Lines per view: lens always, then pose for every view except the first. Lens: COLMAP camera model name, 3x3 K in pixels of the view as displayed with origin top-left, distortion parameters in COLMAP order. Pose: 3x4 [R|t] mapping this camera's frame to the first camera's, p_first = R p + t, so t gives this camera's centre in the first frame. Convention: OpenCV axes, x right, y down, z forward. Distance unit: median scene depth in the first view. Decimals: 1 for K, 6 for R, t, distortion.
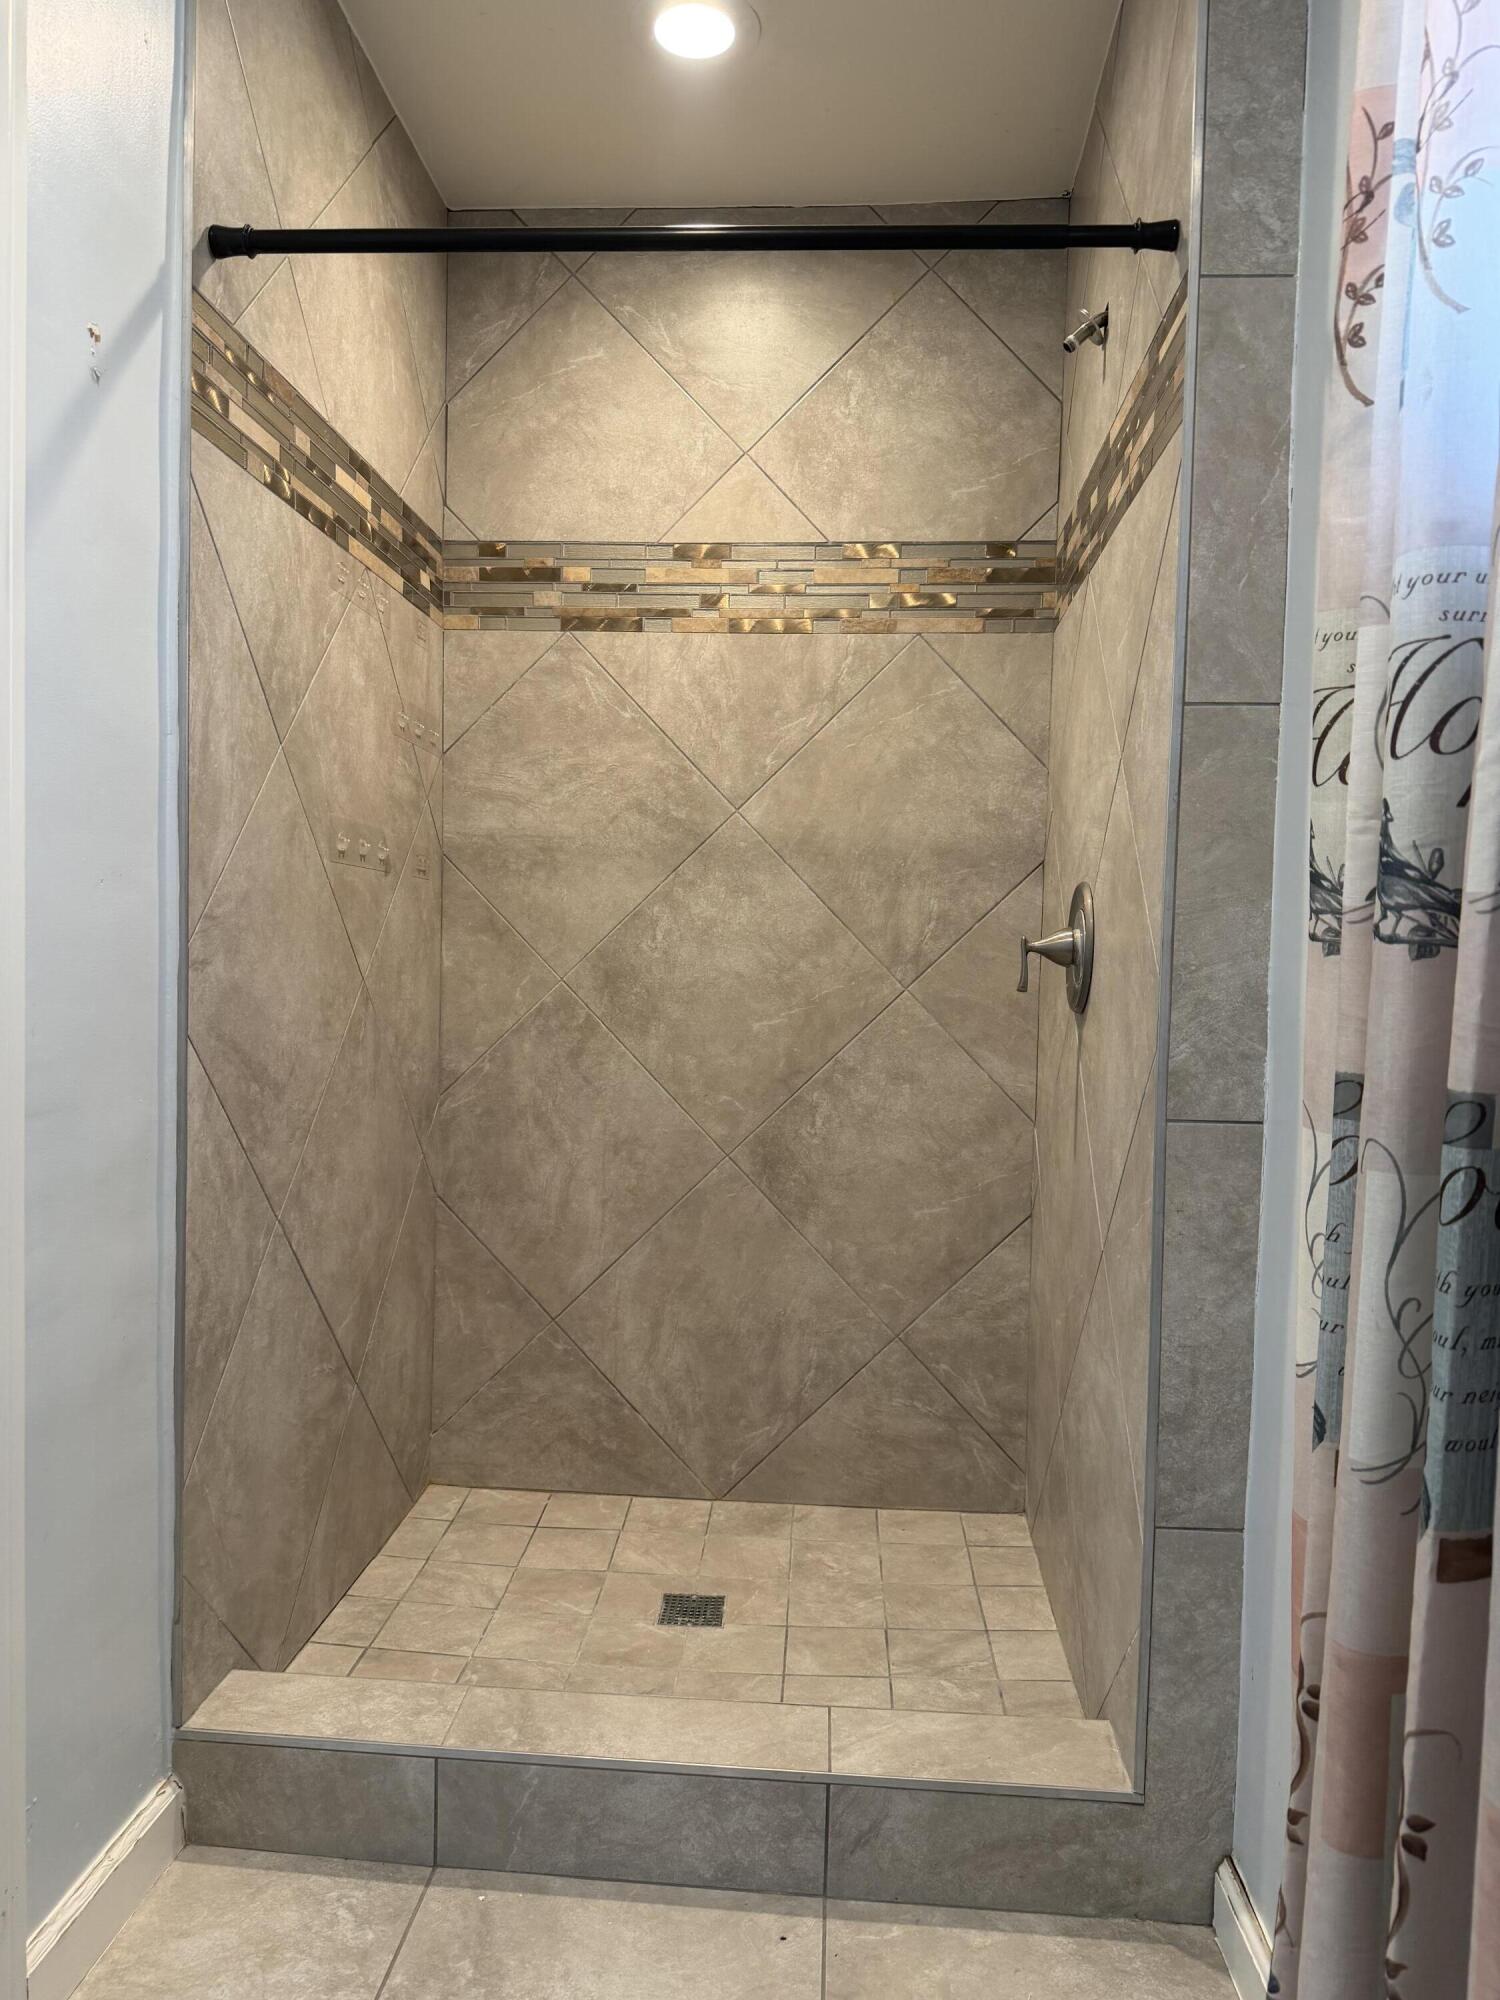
lens RADIAL K [[1402.8, 0, 738.2], [0, 1402.8, 1054.1], [0, 0, 1]] dist [0.018256, -0.042371]
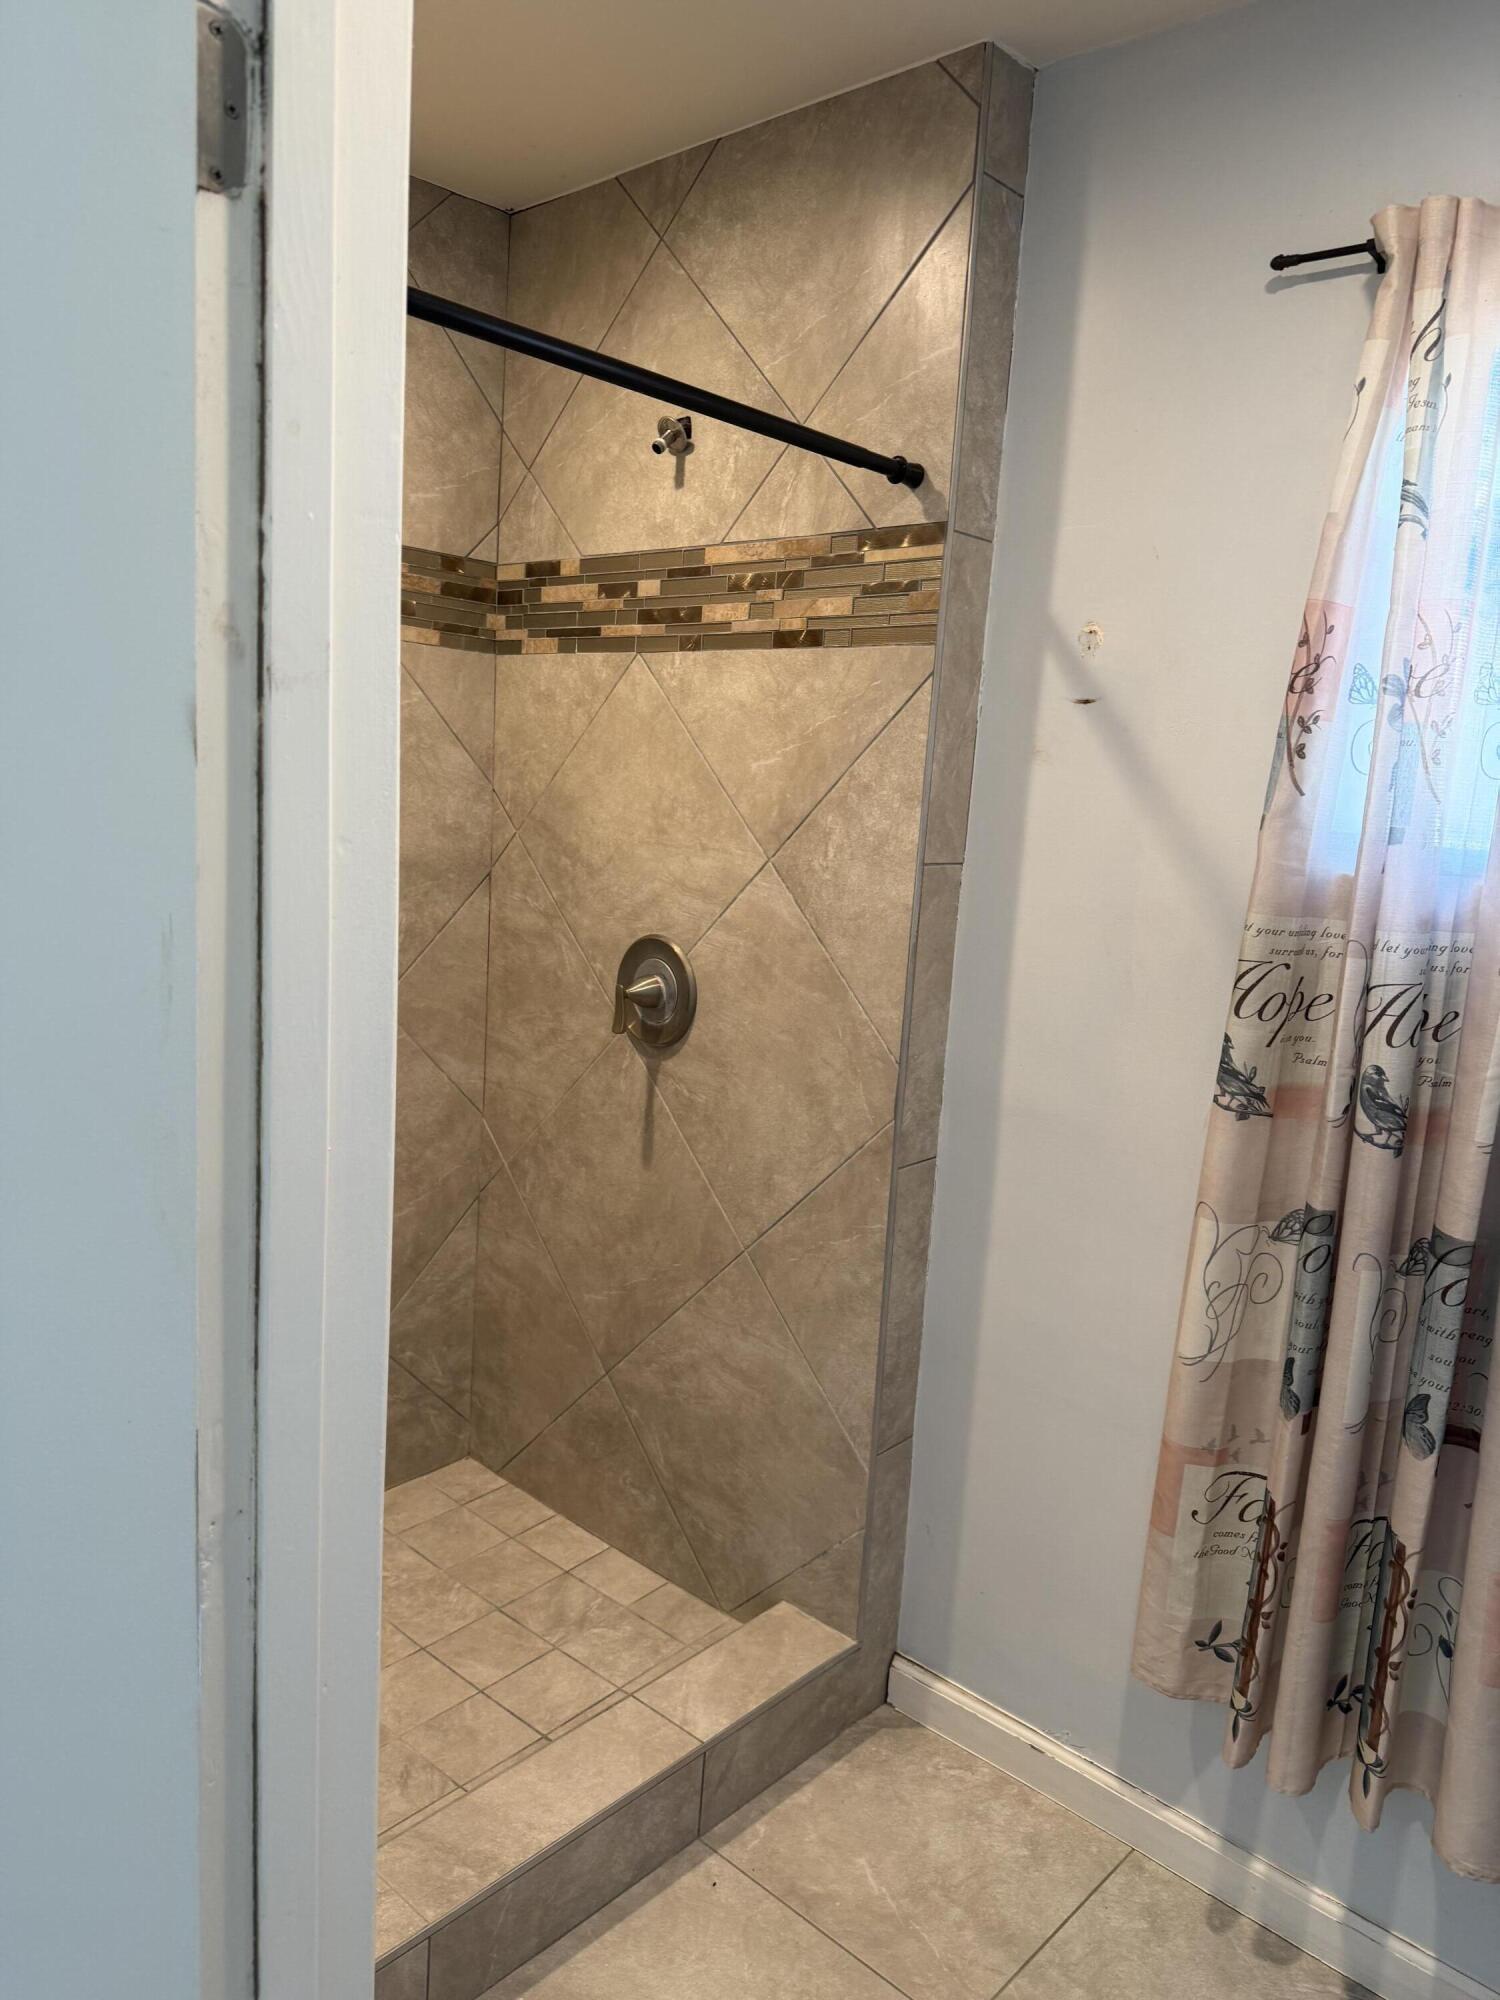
lens RADIAL K [[1402.8, 0, 737.7], [0, 1402.8, 1045.0], [0, 0, 1]] dist [0.018256, -0.042371]
pose [[0.614818, -0.131105, 0.777696, -0.528567], [0.008616, 0.987144, 0.159602, -0.183712], [-0.788622, -0.091426, 0.608043, 0.205352]]
